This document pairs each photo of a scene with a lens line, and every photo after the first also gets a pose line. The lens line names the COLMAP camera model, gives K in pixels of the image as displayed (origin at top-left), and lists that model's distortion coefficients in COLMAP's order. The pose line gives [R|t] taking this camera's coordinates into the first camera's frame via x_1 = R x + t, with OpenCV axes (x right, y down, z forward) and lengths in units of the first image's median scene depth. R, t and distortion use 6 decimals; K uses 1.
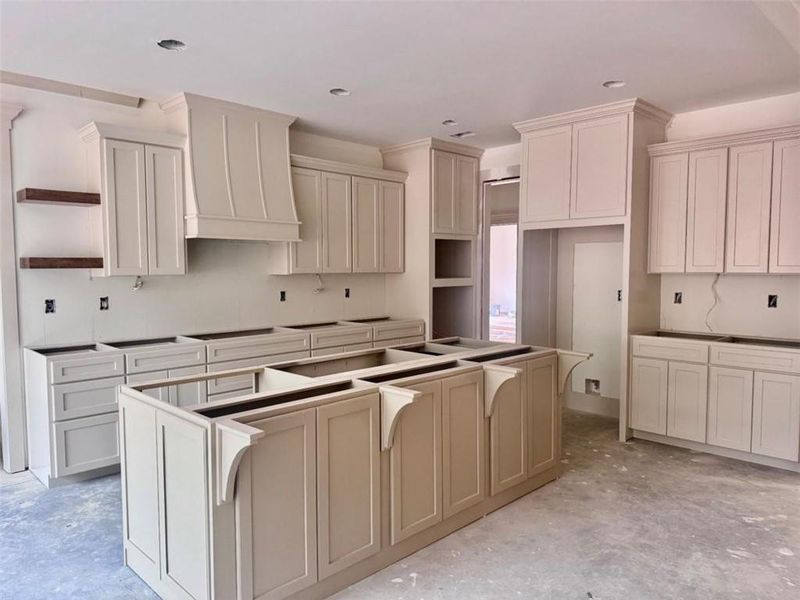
lens RADIAL K [[571.6, 0, 405.2], [0, 571.6, 306.3], [0, 0, 1]] dist [0.012076, -0.020189]
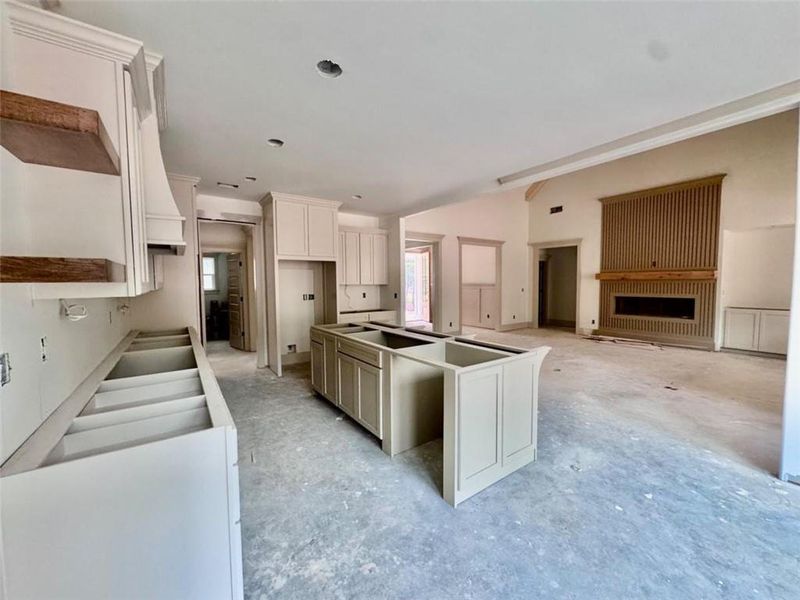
lens RADIAL K [[320.5, 0, 405.7], [0, 320.5, 298.1], [0, 0, 1]] dist [-0.002608, 0.000984]
pose [[0.154872, -0.048437, 0.986747, -0.768537], [0.075715, 0.996442, 0.037029, -0.036706], [-0.985029, 0.068977, 0.157988, 0.616211]]
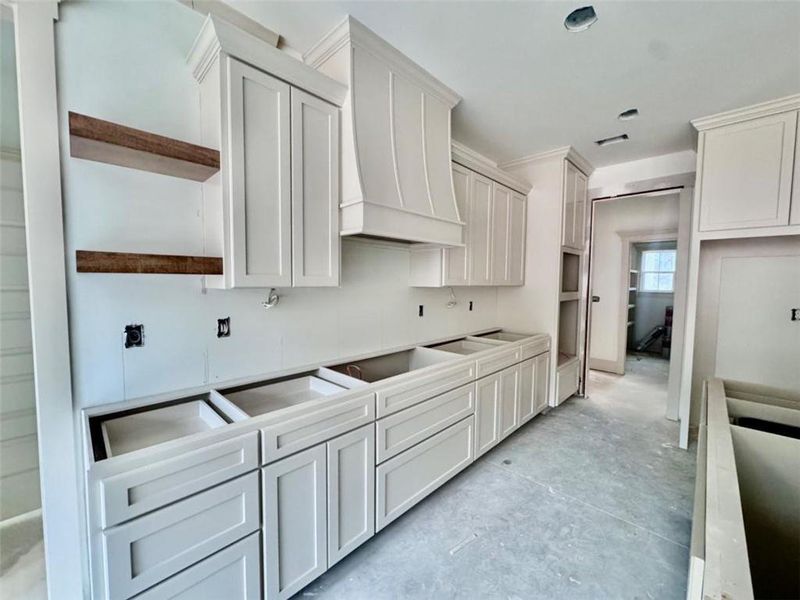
lens RADIAL K [[320.5, 0, 398.6], [0, 320.5, 301.0], [0, 0, 1]] dist [-0.002608, 0.000984]
pose [[0.999850, 0.012298, 0.012203, -0.323121], [-0.012199, 0.999892, -0.008146, -0.035972], [-0.012302, 0.007996, 0.999892, 0.616661]]
